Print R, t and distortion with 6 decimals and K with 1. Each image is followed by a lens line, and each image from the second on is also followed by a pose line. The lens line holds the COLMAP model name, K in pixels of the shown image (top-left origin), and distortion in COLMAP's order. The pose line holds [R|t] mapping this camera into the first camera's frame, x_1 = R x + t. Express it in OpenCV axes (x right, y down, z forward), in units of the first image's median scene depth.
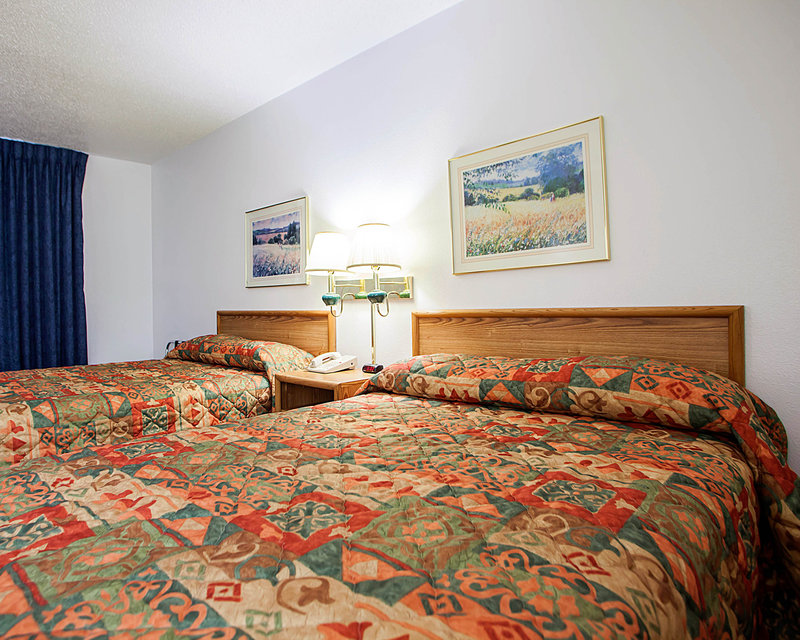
lens RADIAL K [[503.9, 0, 396.3], [0, 503.9, 315.3], [0, 0, 1]] dist [-0.054959, 0.009938]
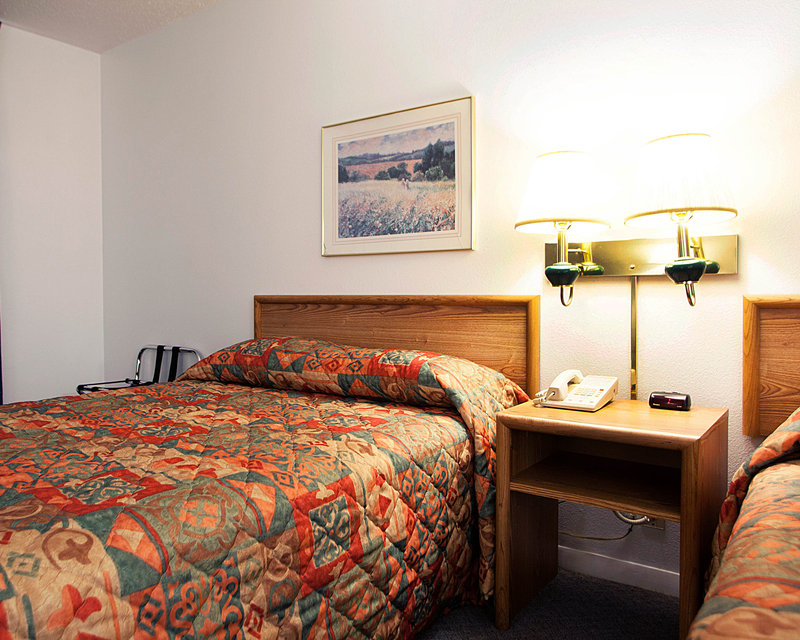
lens RADIAL K [[638.0, 0, 398.3], [0, 638.0, 308.3], [0, 0, 1]] dist [-0.017681, -0.008775]
pose [[0.992490, 0.001815, 0.122316, -0.488653], [-0.002614, 0.999976, 0.006379, 0.001612], [-0.122301, -0.006651, 0.992471, 0.402679]]
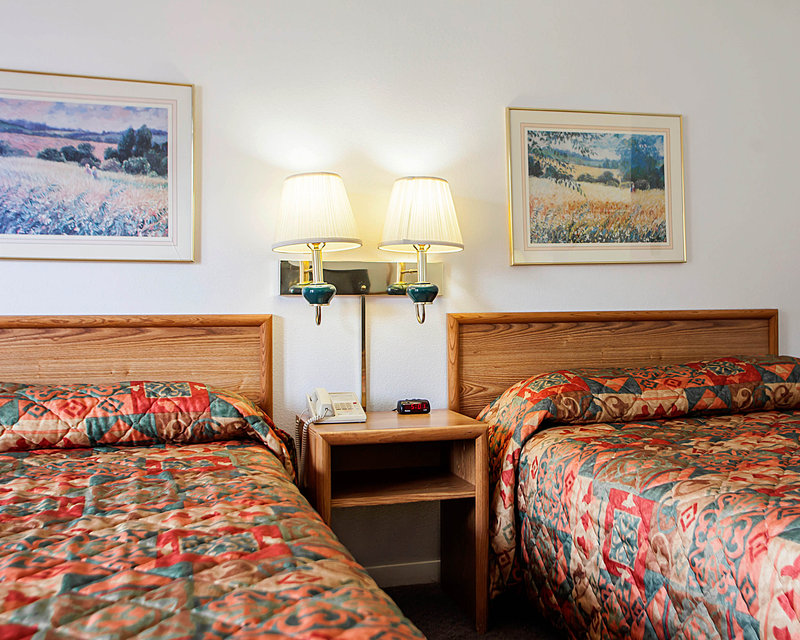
lens RADIAL K [[999.8, 0, 408.1], [0, 999.8, 312.3], [0, 0, 1]] dist [-0.013558, 0.000000]
pose [[0.437501, -0.000204, 0.899218, -1.353643], [0.010564, 0.999932, -0.004913, -0.006450], [-0.899156, 0.011649, 0.437474, 0.529424]]
